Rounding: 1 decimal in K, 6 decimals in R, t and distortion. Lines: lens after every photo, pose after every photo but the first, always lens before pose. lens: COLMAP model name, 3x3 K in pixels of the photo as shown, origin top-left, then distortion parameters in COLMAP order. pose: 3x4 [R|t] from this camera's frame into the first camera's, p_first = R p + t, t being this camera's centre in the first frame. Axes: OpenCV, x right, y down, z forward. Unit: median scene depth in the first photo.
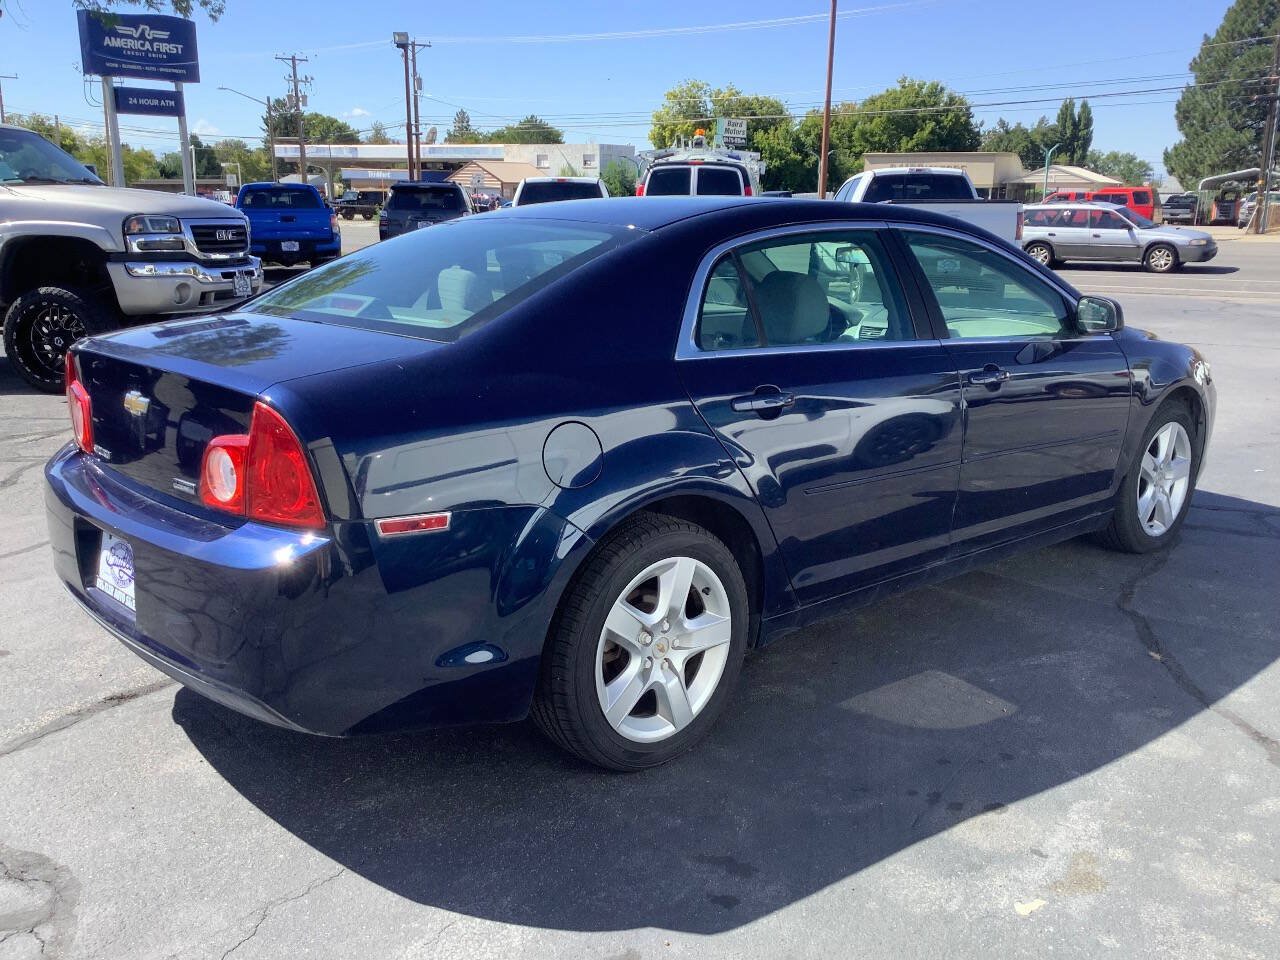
lens RADIAL K [[1145.6, 0, 635.2], [0, 1145.6, 477.0], [0, 0, 1]] dist [0.110518, -0.192035]
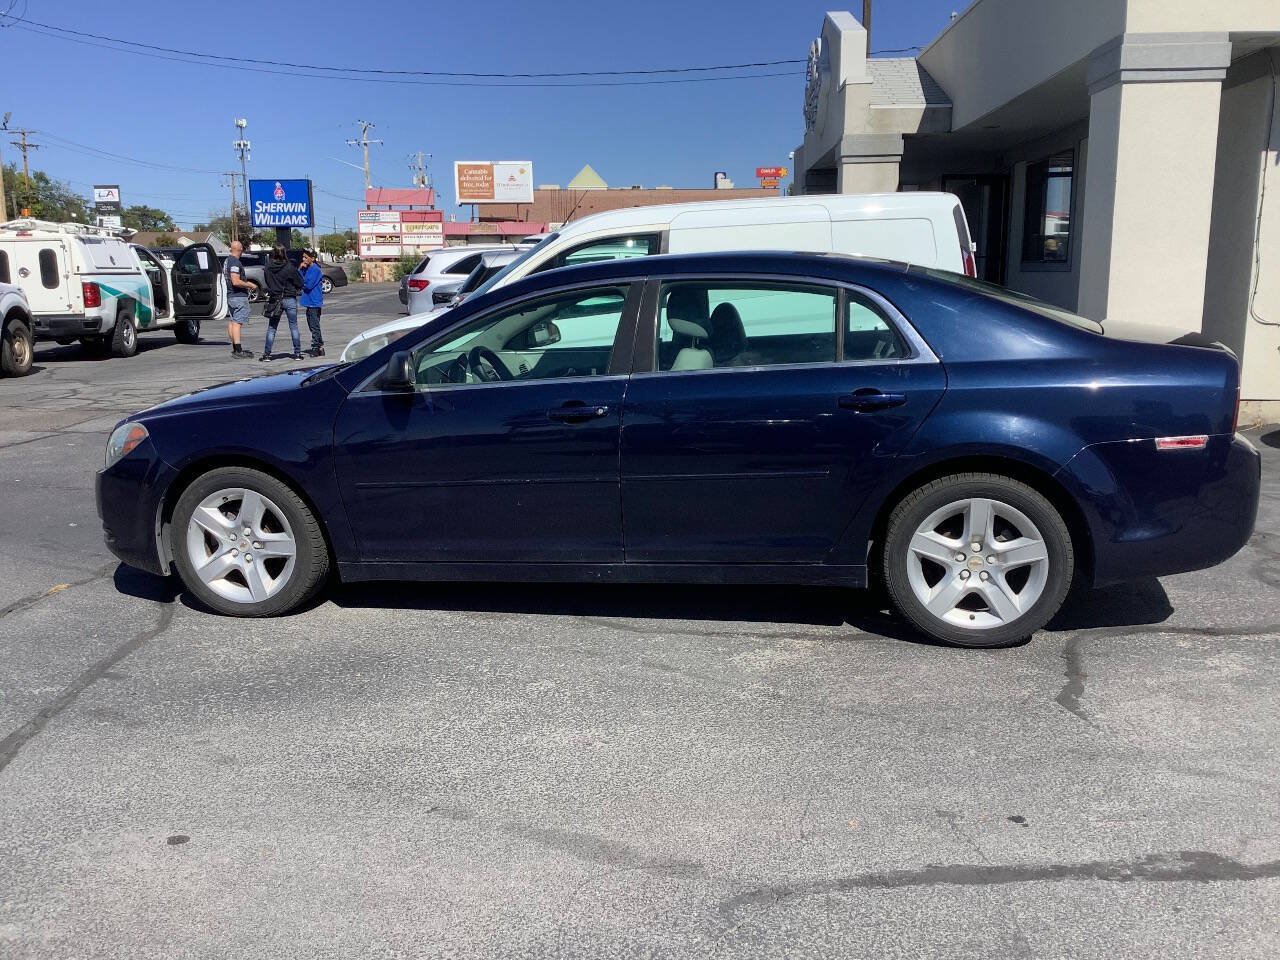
lens RADIAL K [[1144.4, 0, 633.3], [0, 1144.4, 475.7], [0, 0, 1]] dist [0.109061, -0.187934]
pose [[-0.589957, -0.141183, 0.794996, -0.052686], [0.204720, 0.926267, 0.316415, -0.024723], [-0.781051, 0.349423, -0.517555, 0.103928]]
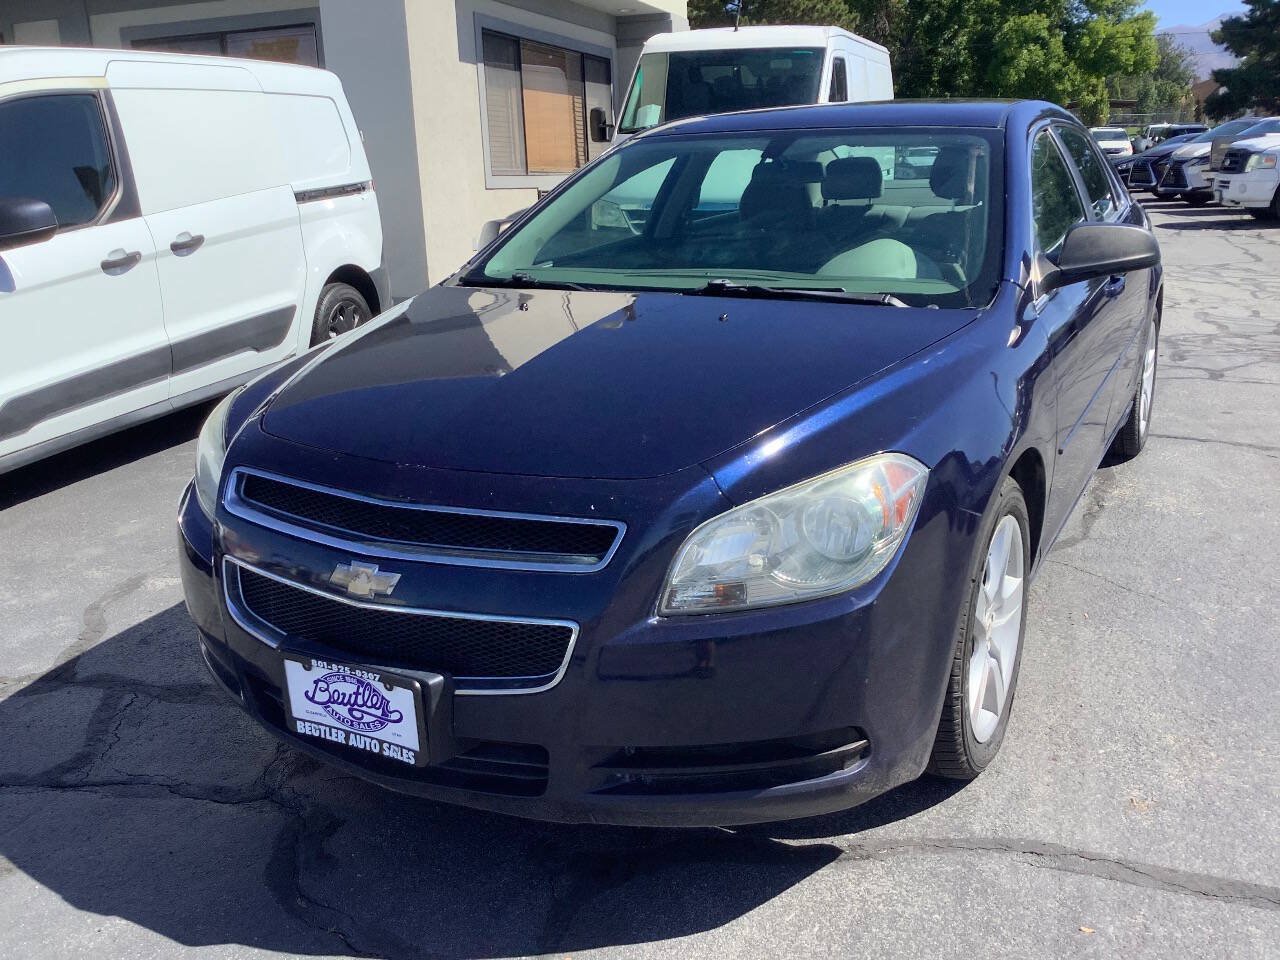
lens RADIAL K [[1145.6, 0, 635.2], [0, 1145.6, 477.0], [0, 0, 1]] dist [0.110518, -0.192035]
pose [[-0.946429, 0.107489, -0.304497, 0.035695], [-0.050924, 0.881489, 0.469451, -0.024220], [0.318871, 0.459808, -0.828793, 0.111938]]
